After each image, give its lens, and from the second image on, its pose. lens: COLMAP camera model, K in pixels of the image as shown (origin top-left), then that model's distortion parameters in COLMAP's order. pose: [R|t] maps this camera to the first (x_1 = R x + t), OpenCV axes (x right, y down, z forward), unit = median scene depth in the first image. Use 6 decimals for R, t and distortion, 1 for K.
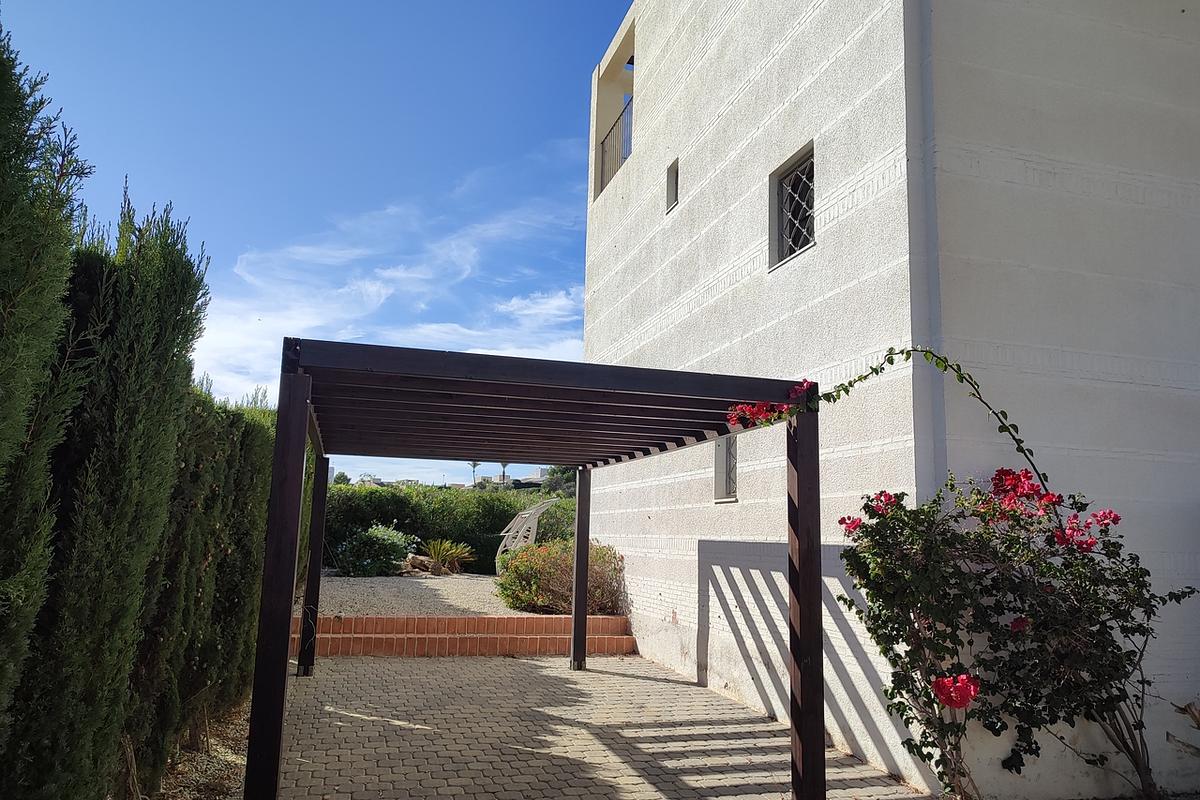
lens RADIAL K [[864.5, 0, 596.4], [0, 864.5, 399.7], [0, 0, 1]] dist [0.029247, -0.027096]
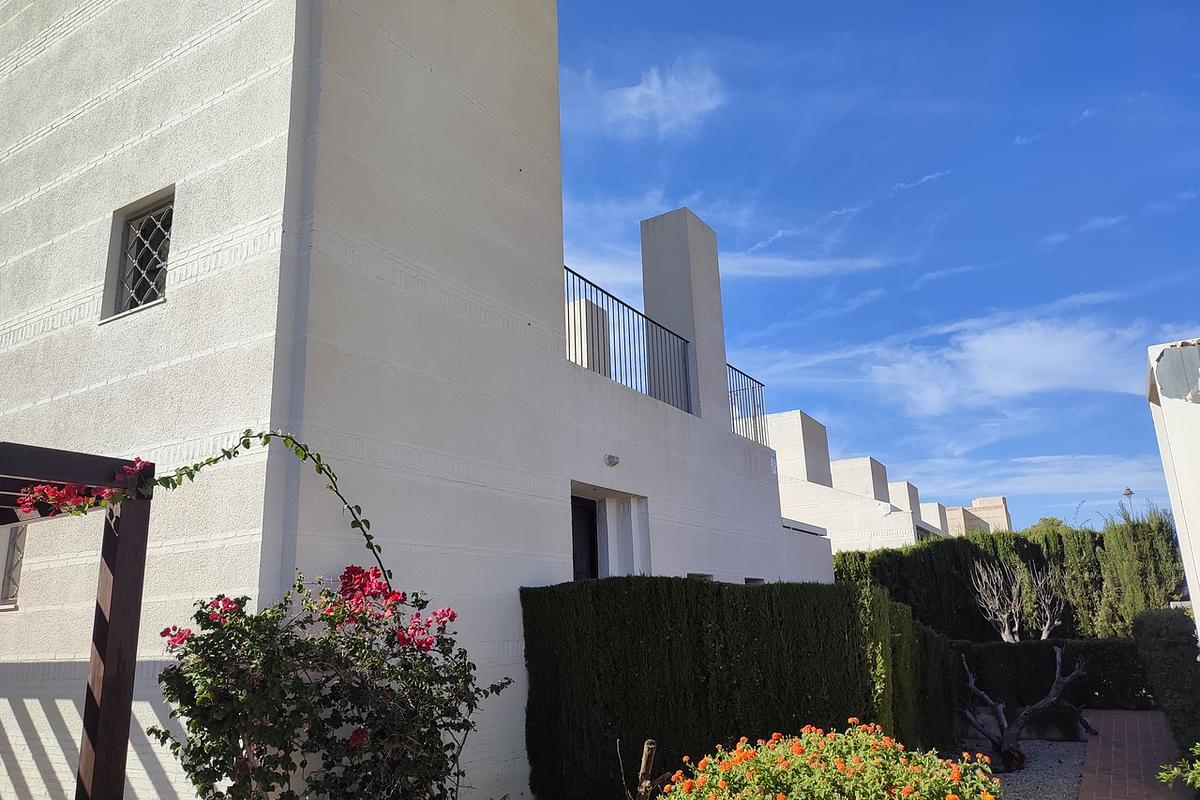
lens RADIAL K [[864.5, 0, 601.2], [0, 864.5, 398.6], [0, 0, 1]] dist [0.029247, -0.027096]
pose [[0.737736, 0.119617, 0.664407, 0.013011], [-0.052770, 0.991384, -0.119889, -0.003918], [-0.673023, 0.053386, 0.737692, 0.101732]]
